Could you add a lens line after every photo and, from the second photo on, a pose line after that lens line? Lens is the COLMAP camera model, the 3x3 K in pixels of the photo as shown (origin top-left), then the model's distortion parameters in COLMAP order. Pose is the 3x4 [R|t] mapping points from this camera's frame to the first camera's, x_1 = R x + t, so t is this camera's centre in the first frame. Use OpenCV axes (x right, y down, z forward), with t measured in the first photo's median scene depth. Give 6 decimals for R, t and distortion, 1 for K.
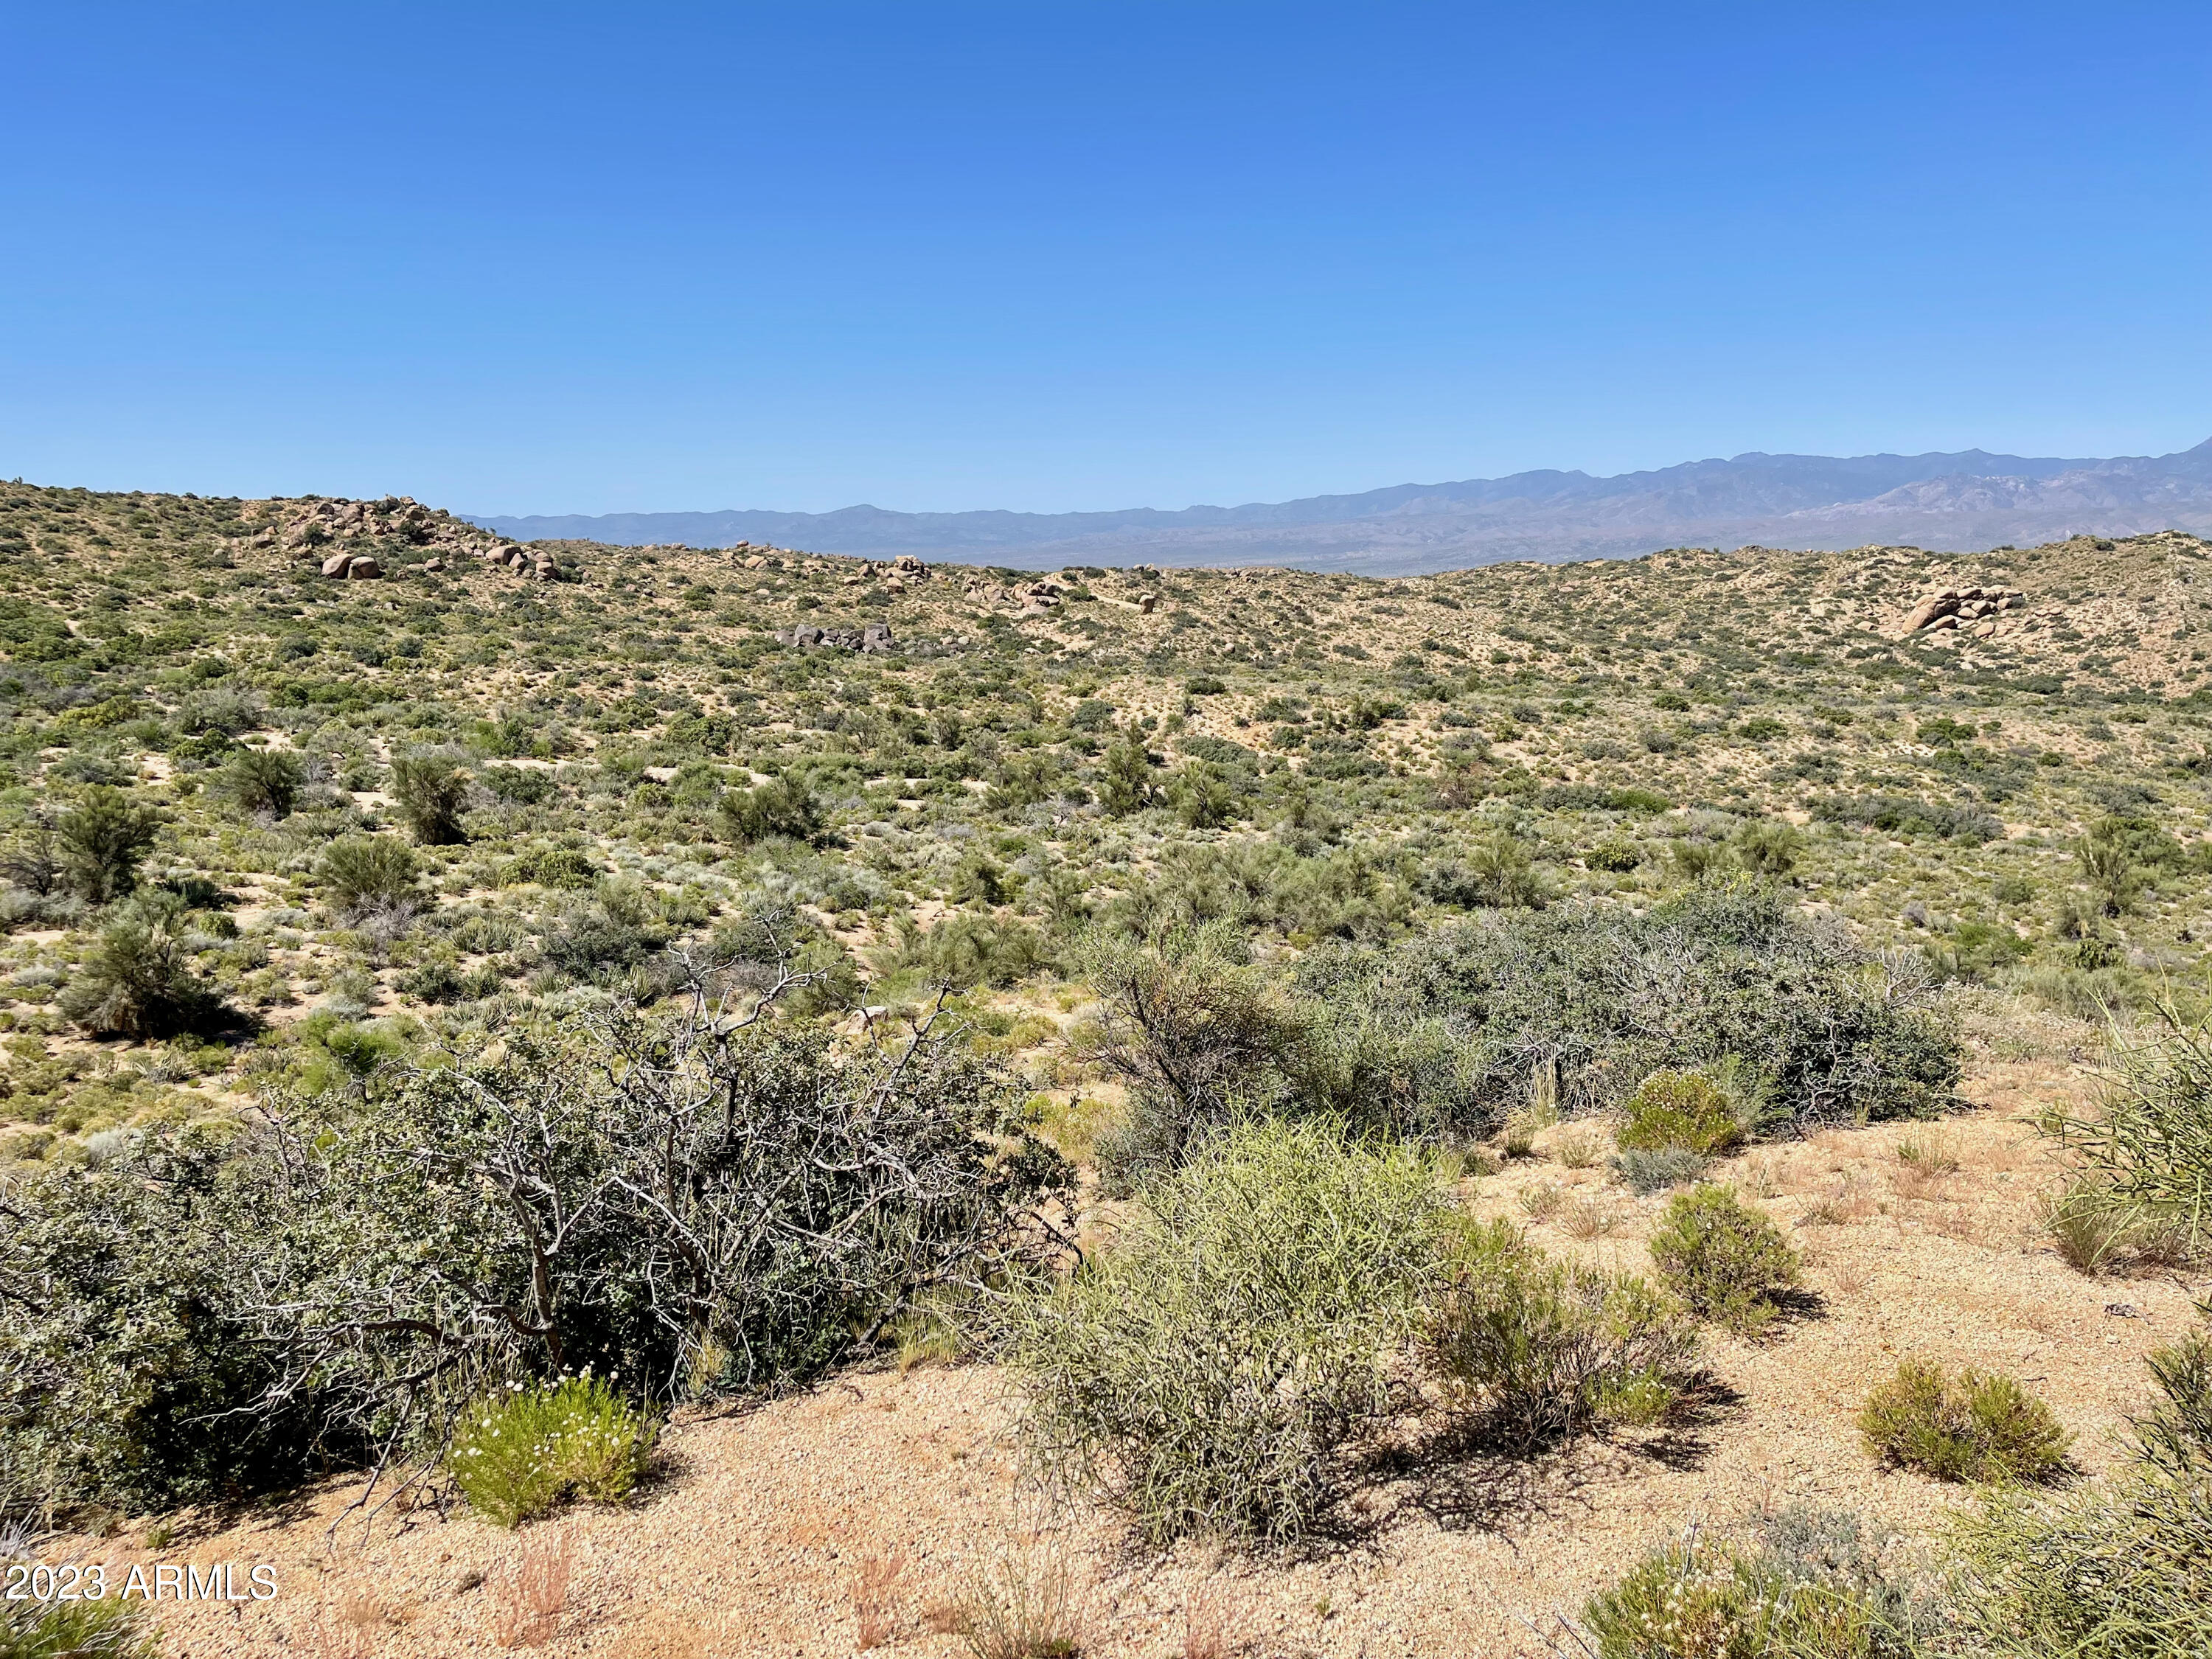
lens RADIAL K [[1710.6, 0, 1098.6], [0, 1710.6, 837.4], [0, 0, 1]] dist [-0.009716, -0.008850]
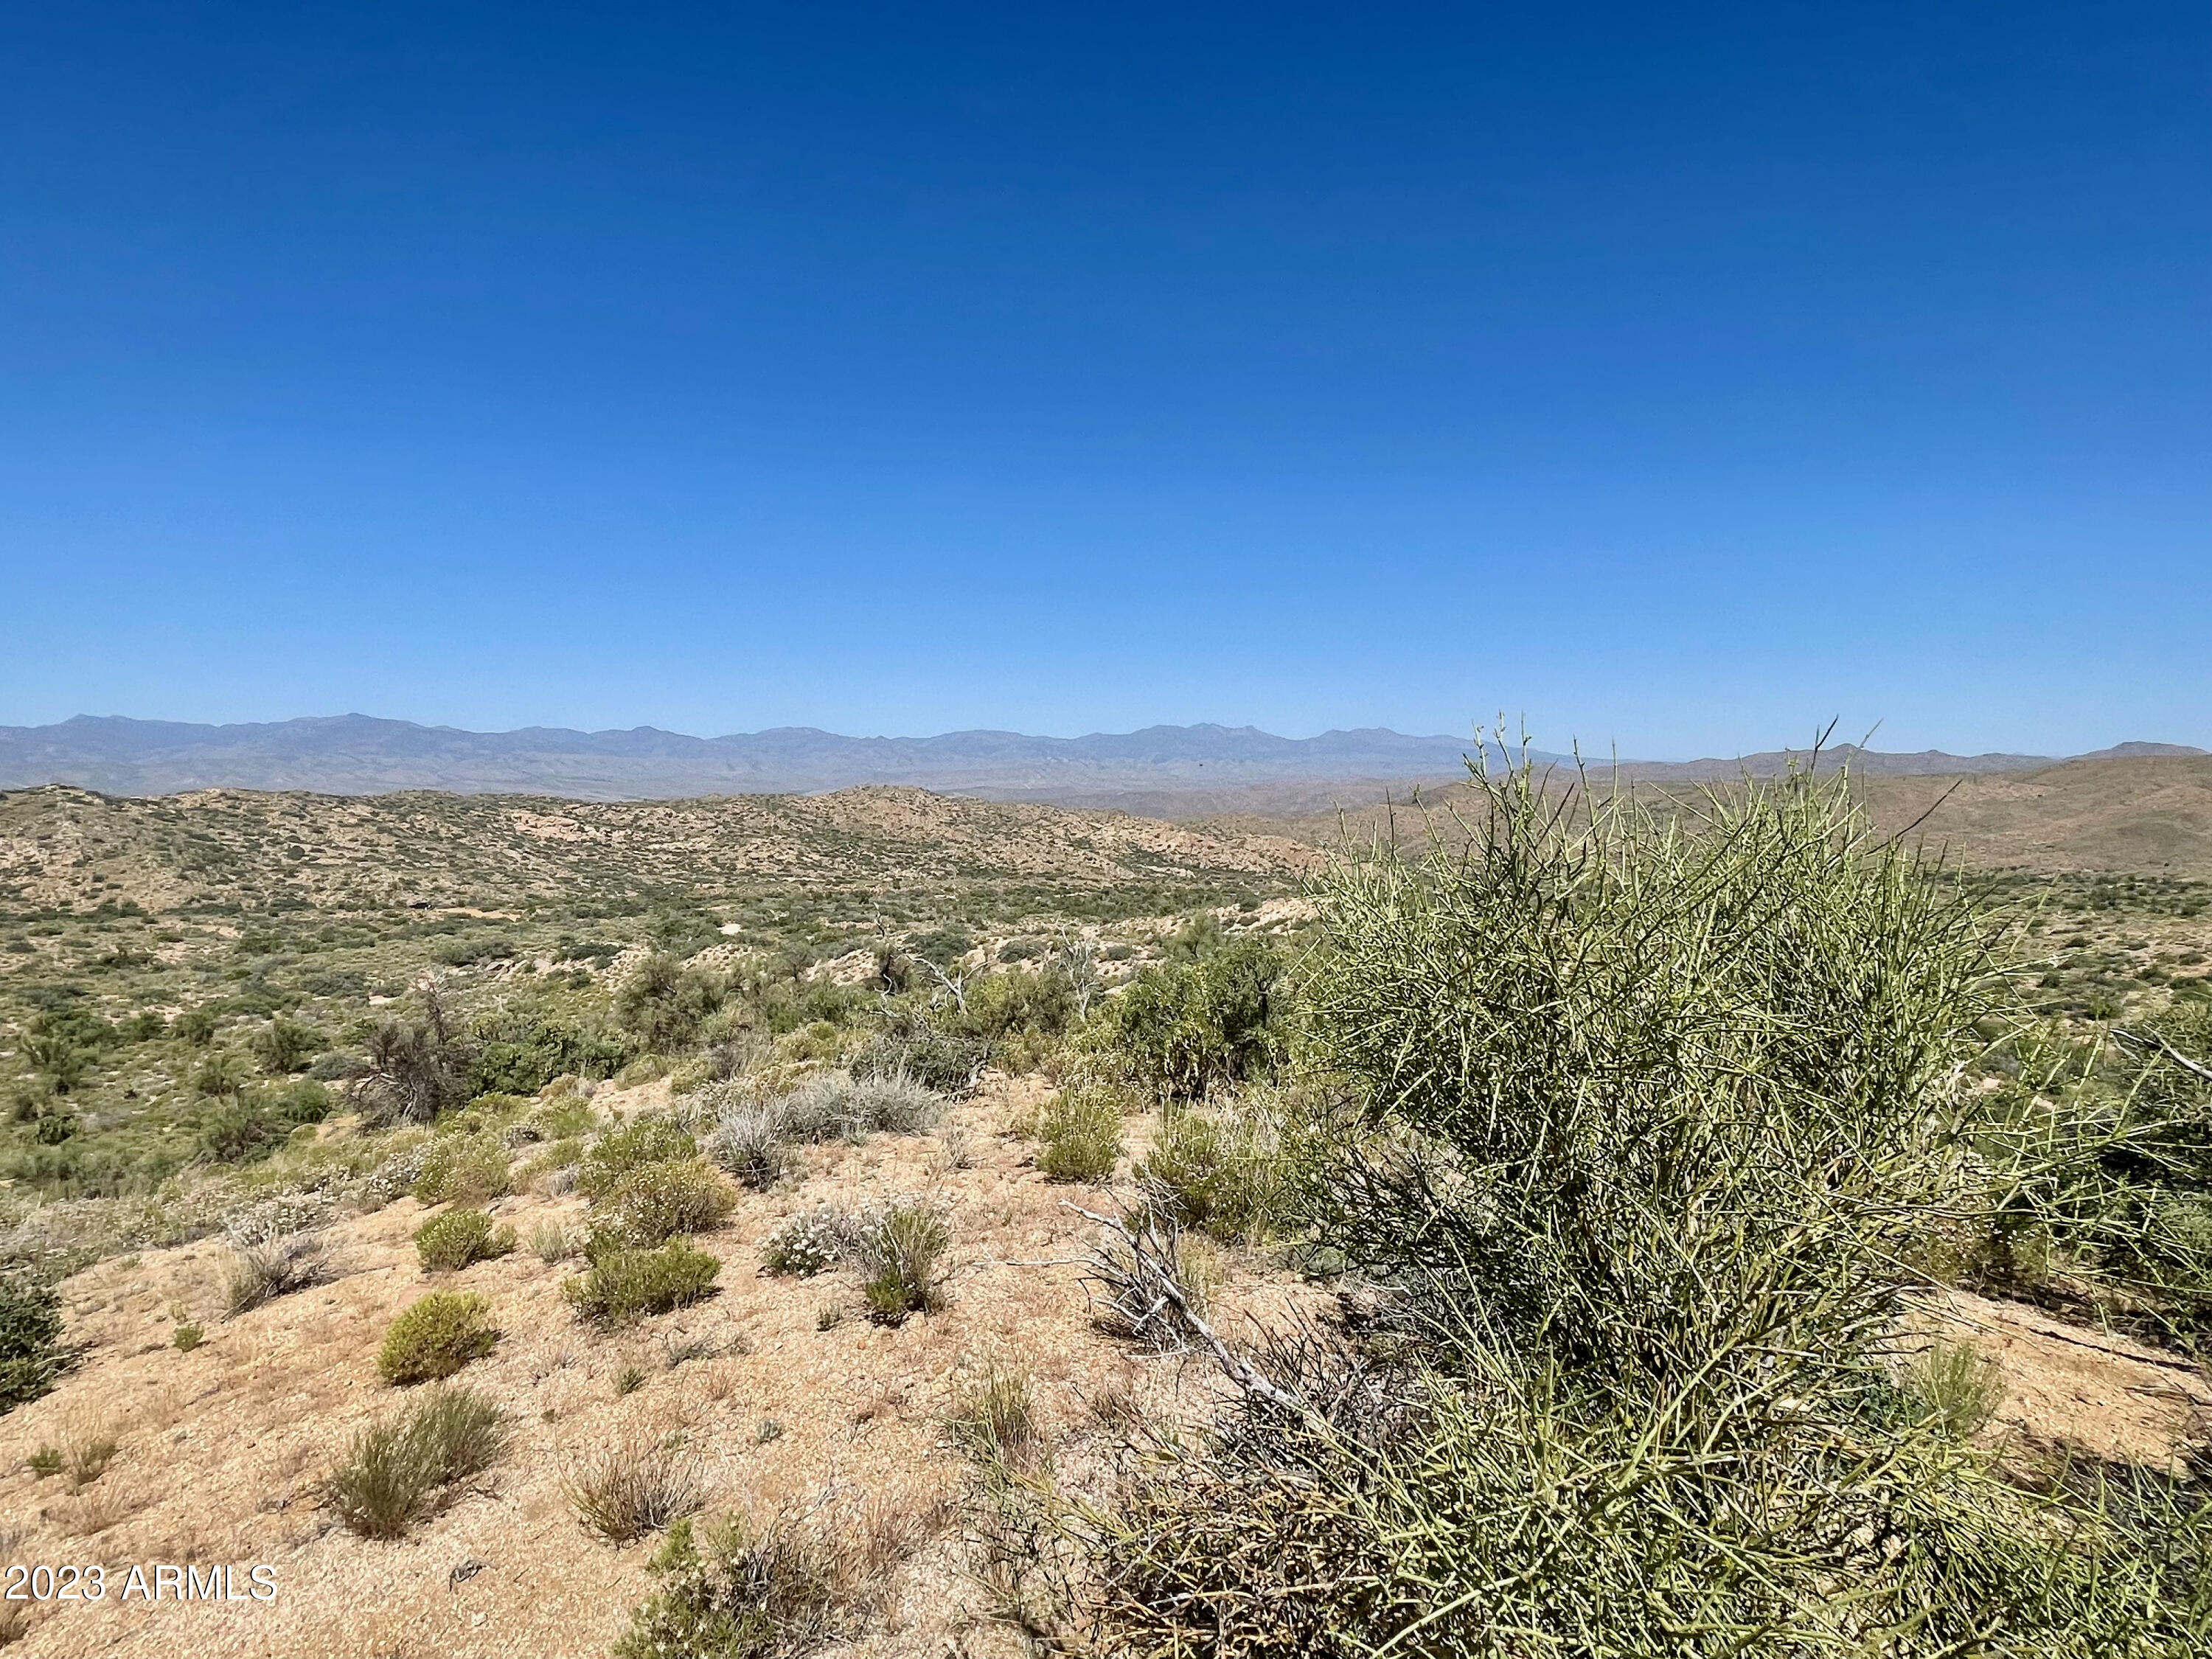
lens RADIAL K [[1184.5, 0, 1101.6], [0, 1184.5, 836.2], [0, 0, 1]] dist [0.002782, -0.000335]
pose [[0.289096, -0.044171, 0.956280, 0.002497], [0.171886, 0.985096, -0.006462, -0.000931], [-0.941742, 0.166240, 0.292380, 0.009337]]
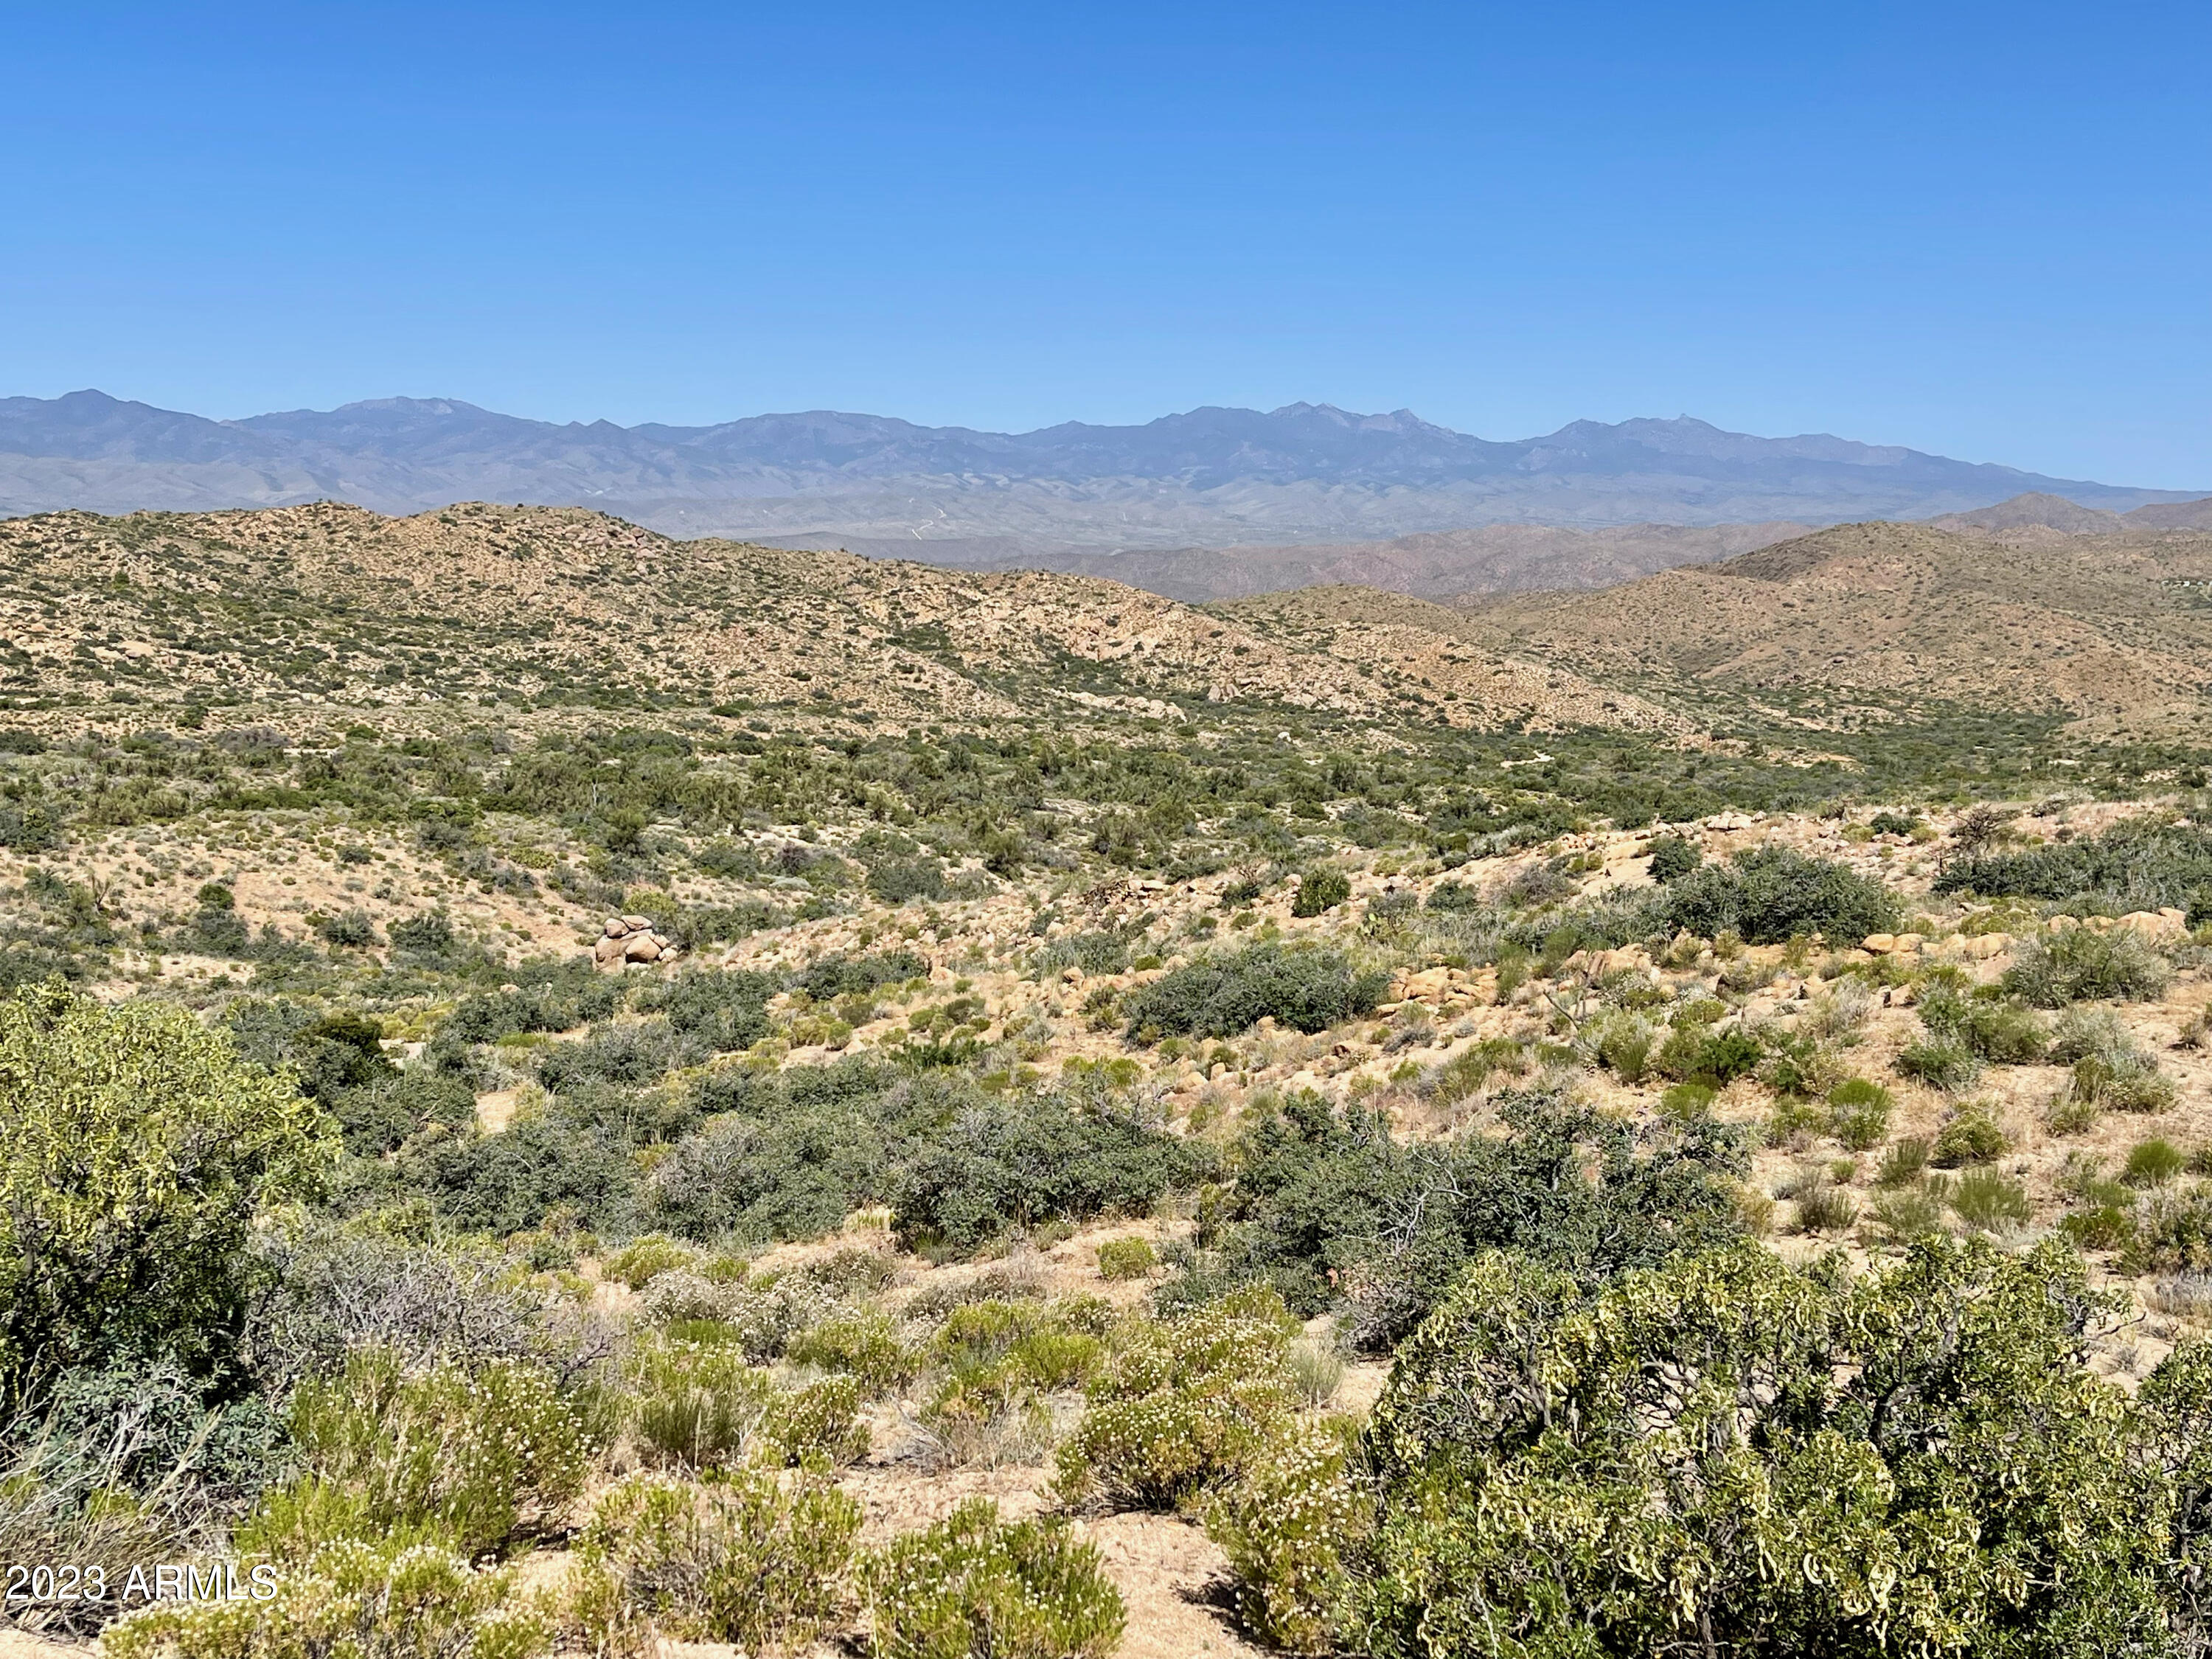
lens RADIAL K [[2493.3, 0, 1106.3], [0, 2493.3, 833.3], [0, 0, 1]] dist [0.070760, 0.000000]
pose [[0.282579, -0.111132, 0.952785, 0.662858], [0.158727, 0.984991, 0.067812, 0.063819], [-0.946020, 0.132071, 0.295977, 0.042127]]
